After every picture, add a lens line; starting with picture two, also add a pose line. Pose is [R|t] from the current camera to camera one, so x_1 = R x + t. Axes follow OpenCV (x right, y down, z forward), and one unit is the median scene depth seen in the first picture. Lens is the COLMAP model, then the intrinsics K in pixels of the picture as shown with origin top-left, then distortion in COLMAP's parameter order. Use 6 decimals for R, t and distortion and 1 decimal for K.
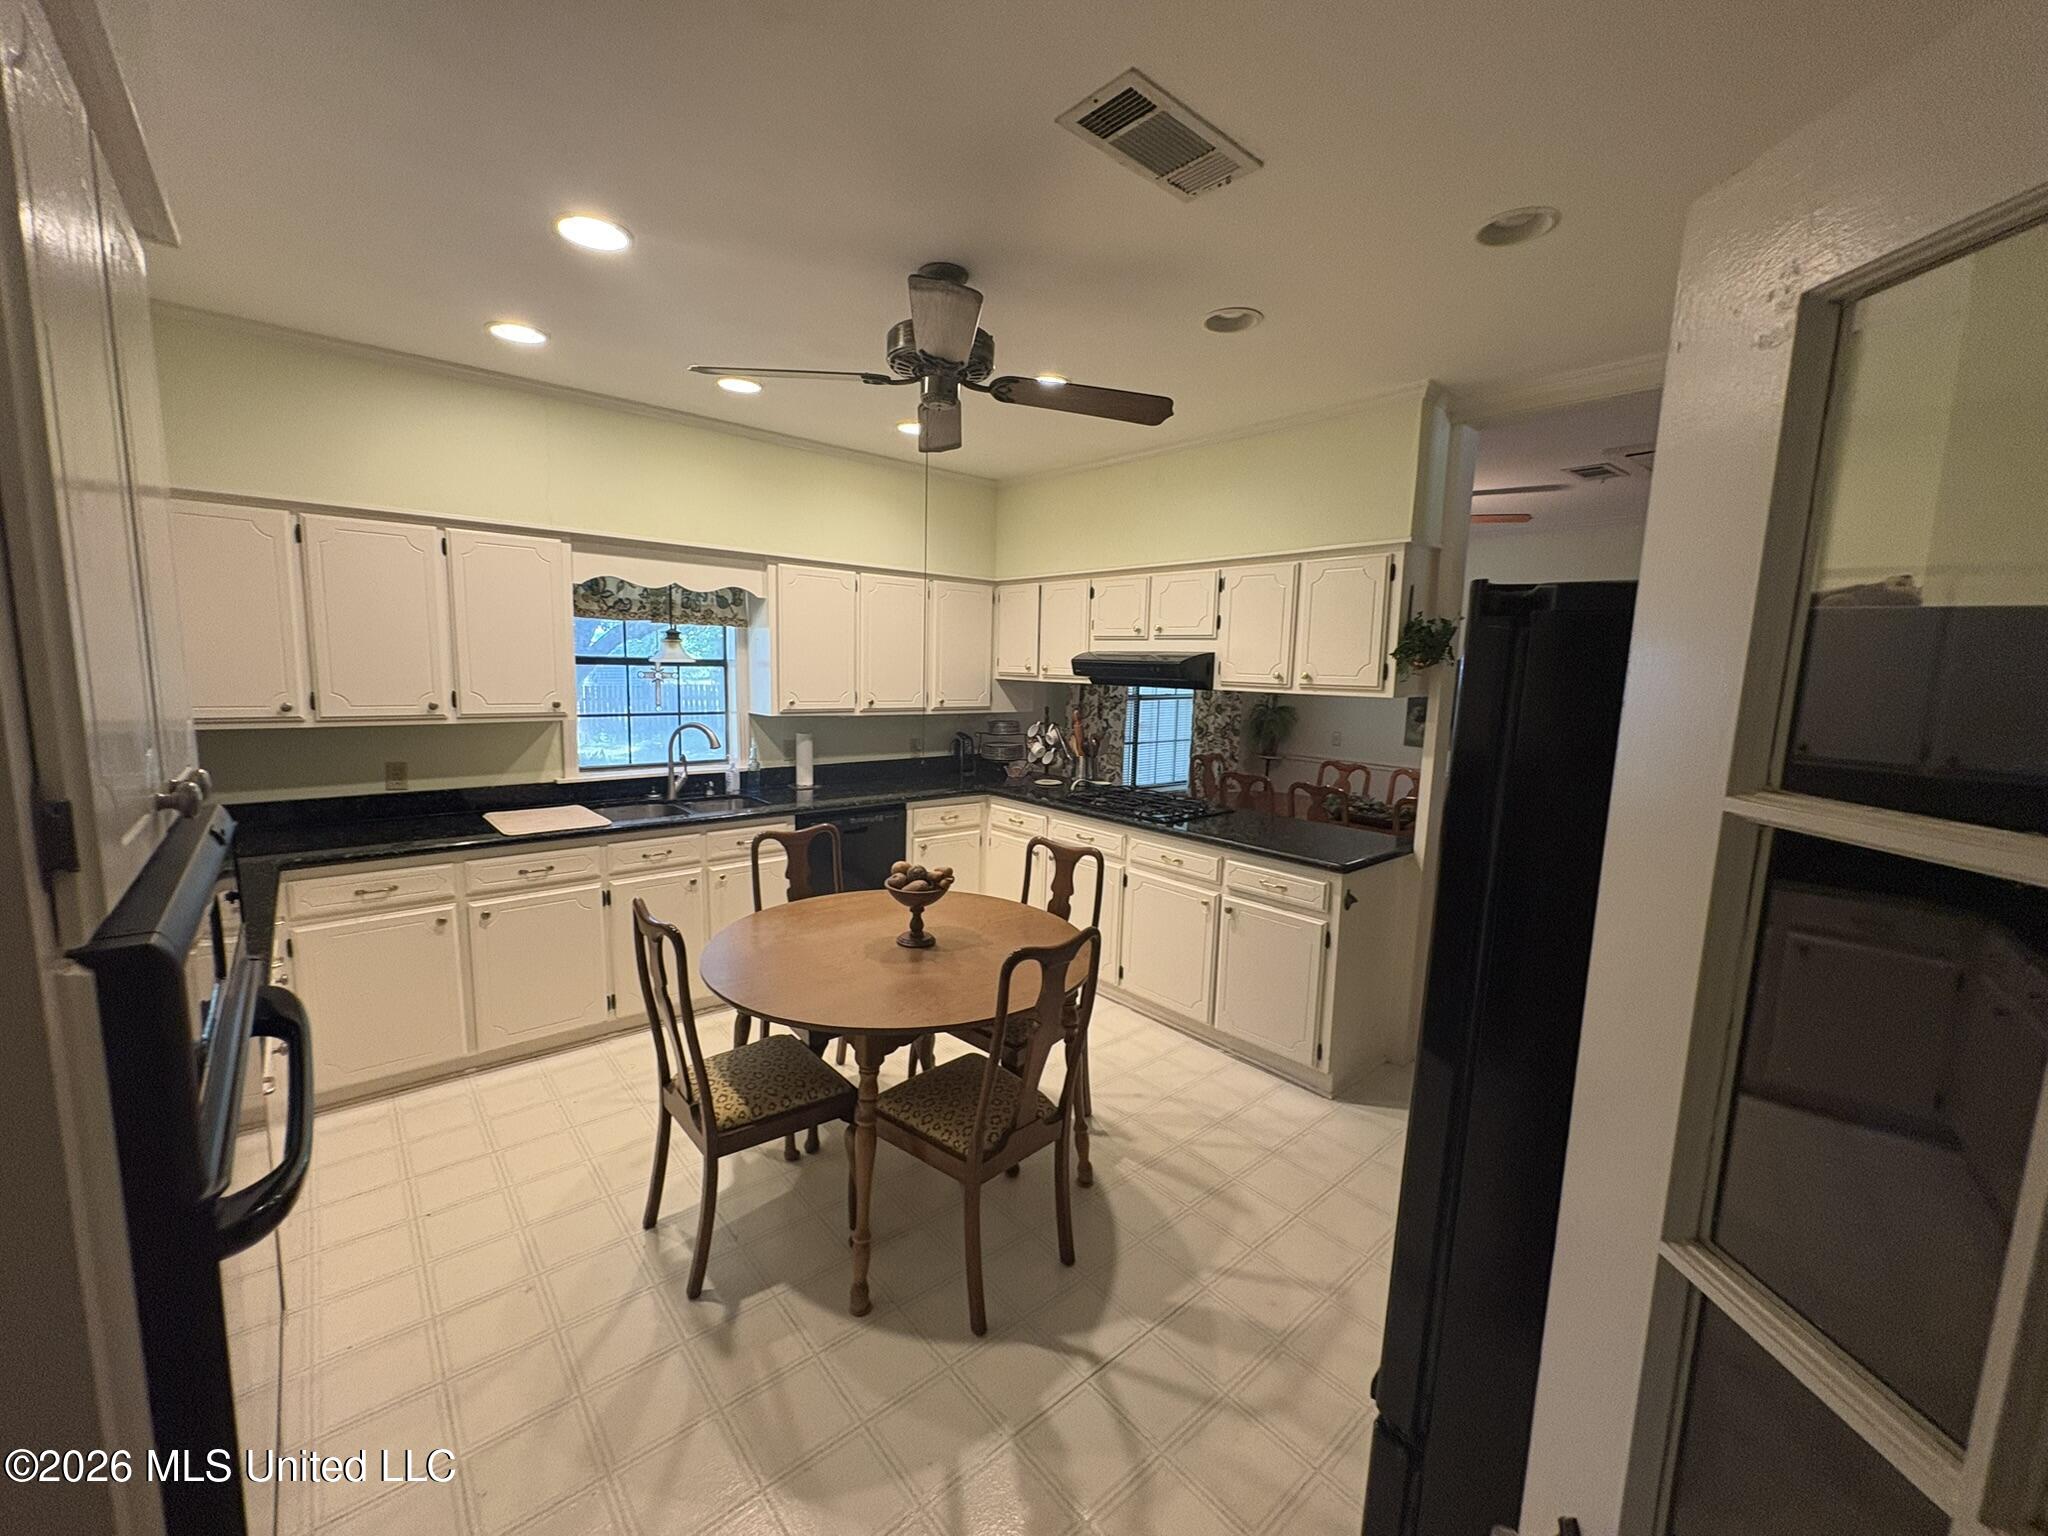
lens RADIAL K [[822.3, 0, 1011.9], [0, 822.3, 771.9], [0, 0, 1]] dist [-0.000483, 0.000395]
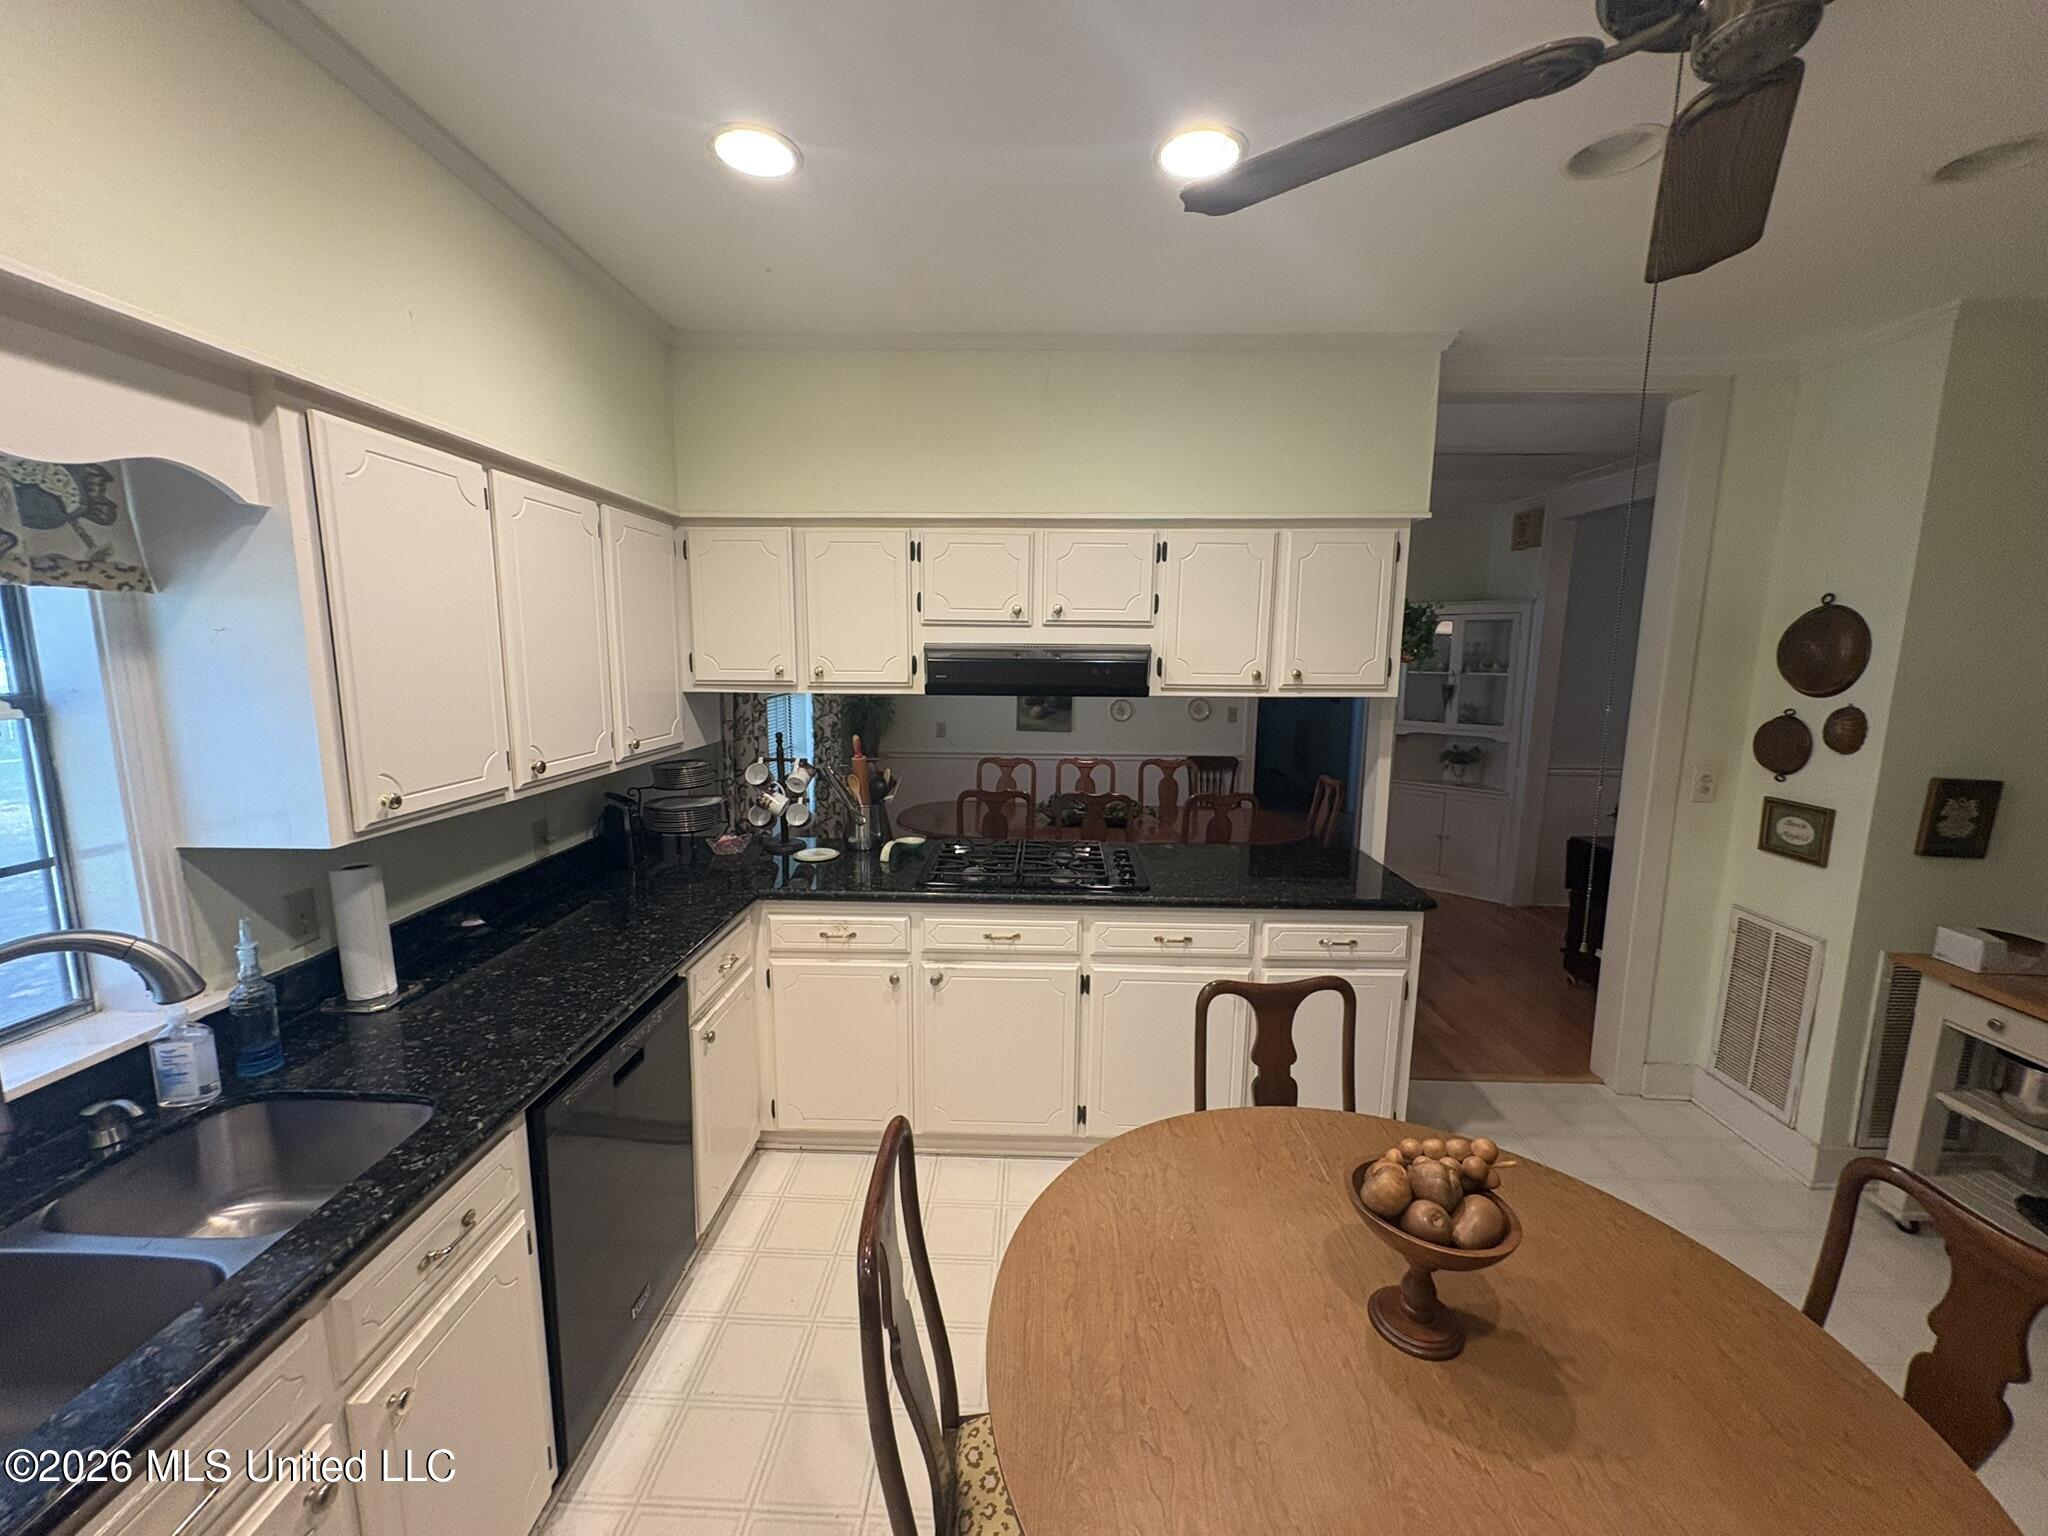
lens RADIAL K [[822.3, 0, 1012.3], [0, 822.3, 772.4], [0, 0, 1]] dist [-0.000483, 0.000395]
pose [[0.669313, -0.134166, 0.730766, -0.335913], [0.108166, 0.990678, 0.082815, -0.093330], [-0.735065, 0.023615, 0.677586, 0.520148]]
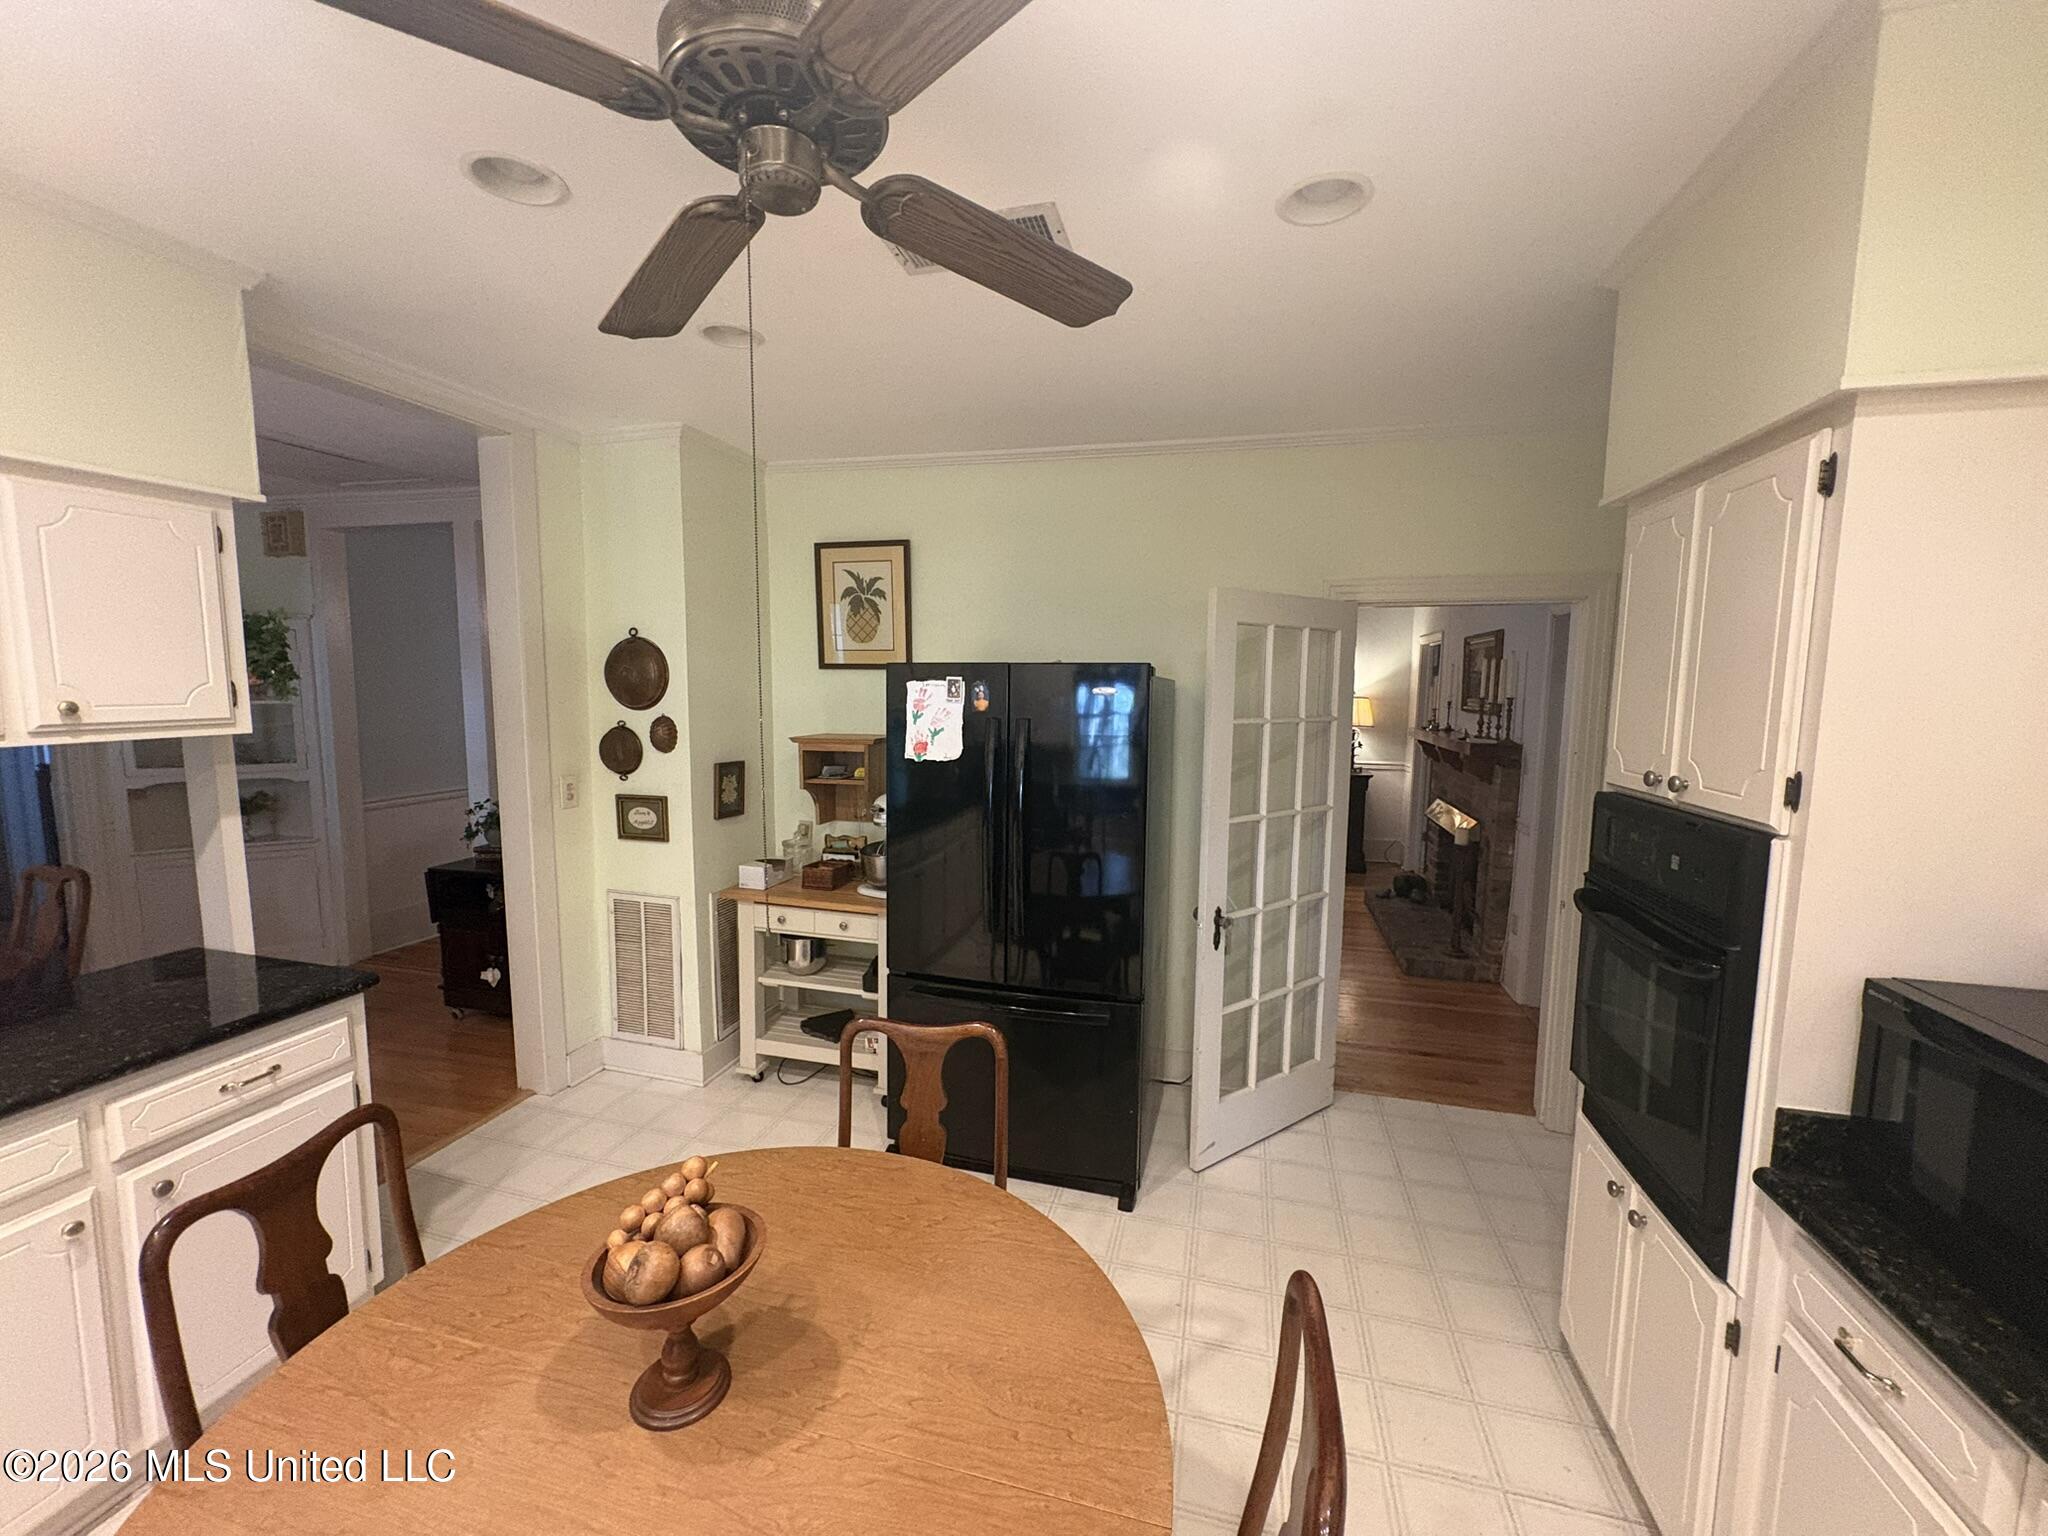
lens RADIAL K [[822.3, 0, 1021.2], [0, 822.3, 769.9], [0, 0, 1]] dist [-0.000483, 0.000395]
pose [[-0.573048, -0.118399, 0.810924, -0.314031], [0.087206, 0.975081, 0.203991, -0.103884], [-0.814869, 0.187614, -0.548443, 0.630616]]
